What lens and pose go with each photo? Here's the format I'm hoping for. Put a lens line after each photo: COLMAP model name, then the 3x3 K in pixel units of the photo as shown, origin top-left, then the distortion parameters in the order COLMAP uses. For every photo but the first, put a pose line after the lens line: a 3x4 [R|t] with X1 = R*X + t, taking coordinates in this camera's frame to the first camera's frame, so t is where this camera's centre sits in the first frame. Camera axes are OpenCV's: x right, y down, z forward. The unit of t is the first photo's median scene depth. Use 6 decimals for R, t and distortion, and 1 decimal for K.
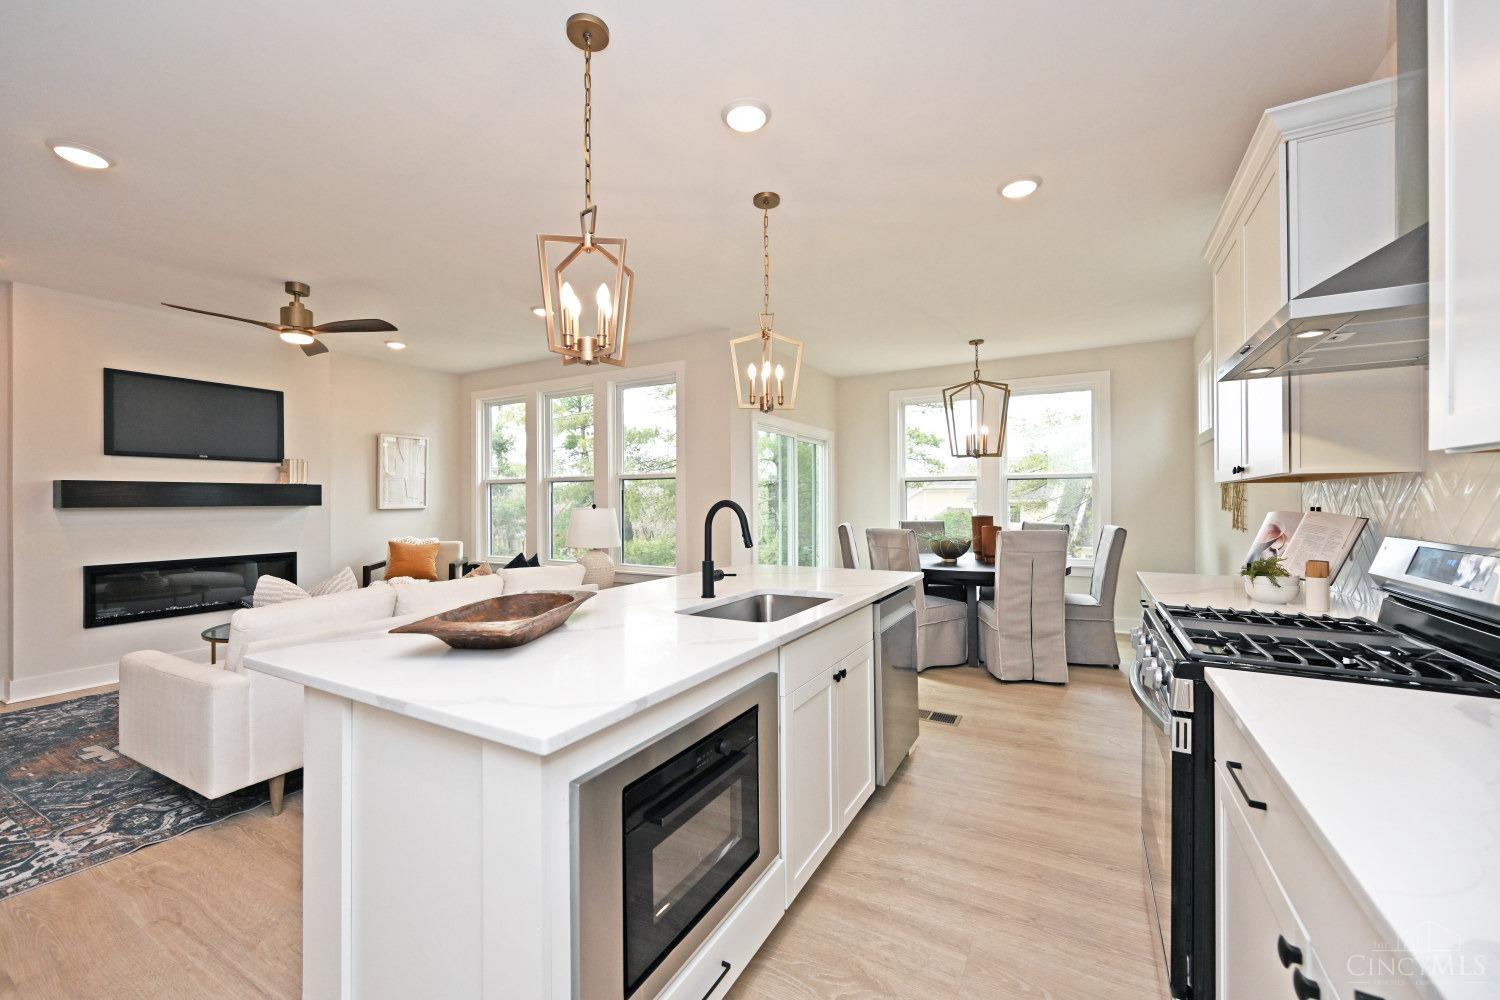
lens RADIAL K [[595.4, 0, 751.3], [0, 595.4, 497.6], [0, 0, 1]] dist [0.002215, 0.000593]
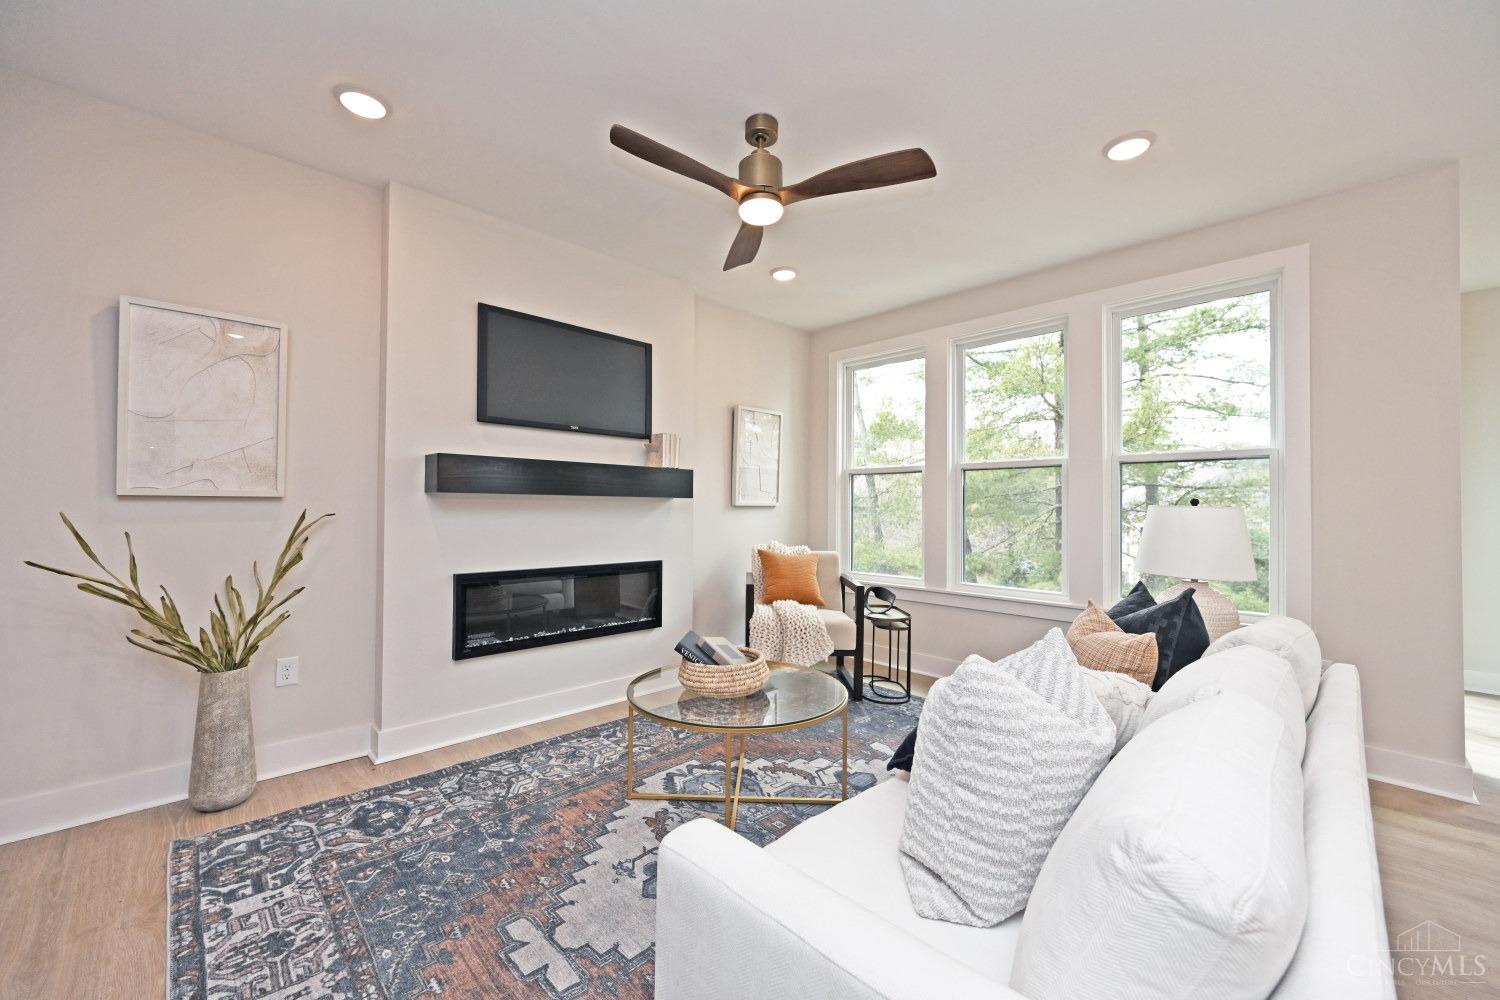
lens RADIAL K [[595.4, 0, 749.3], [0, 595.4, 502.6], [0, 0, 1]] dist [0.002215, 0.000593]
pose [[0.958670, 0.009789, -0.284351, -0.463504], [-0.011418, 0.999927, -0.004071, 0.021028], [0.284290, 0.007150, 0.958712, 0.332344]]
